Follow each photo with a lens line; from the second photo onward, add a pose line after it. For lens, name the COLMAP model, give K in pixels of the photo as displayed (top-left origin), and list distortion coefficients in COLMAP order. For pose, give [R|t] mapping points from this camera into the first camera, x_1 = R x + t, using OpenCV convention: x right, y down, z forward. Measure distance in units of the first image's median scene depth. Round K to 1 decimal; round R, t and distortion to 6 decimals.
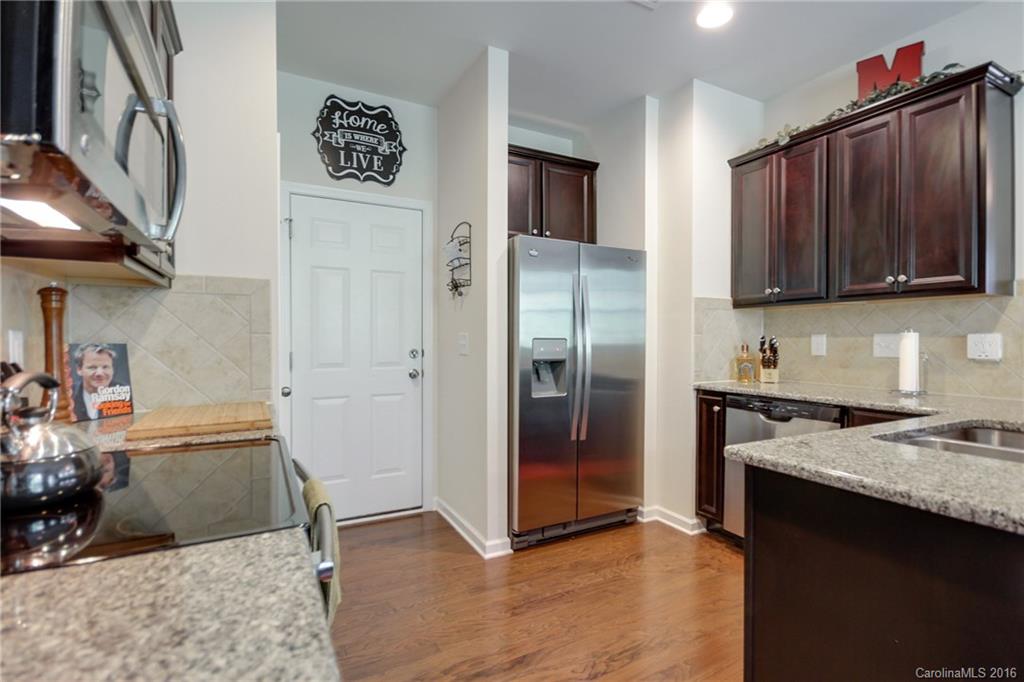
lens RADIAL K [[482.2, 0, 512.0], [0, 482.2, 341.0], [0, 0, 1]] dist [-0.001805, 0.000186]
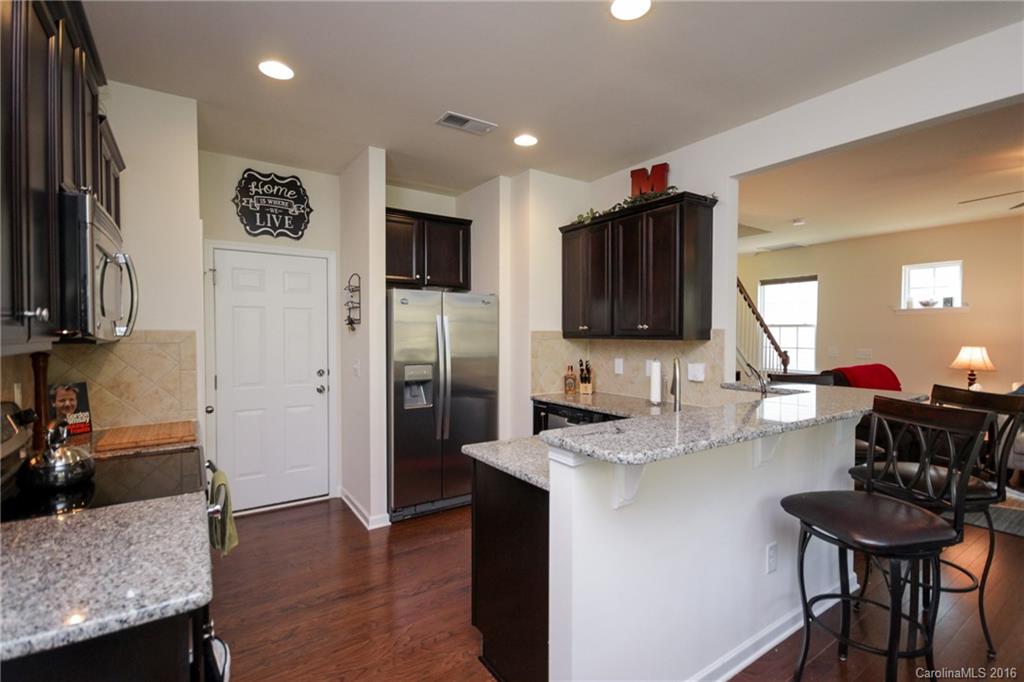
lens RADIAL K [[473.8, 0, 508.0], [0, 473.8, 340.6], [0, 0, 1]] dist [0.002913, -0.000573]
pose [[0.994733, -0.004782, 0.102386, 0.178719], [0.003899, 0.999954, 0.008815, -0.077311], [-0.102424, -0.008369, 0.994706, -0.317405]]
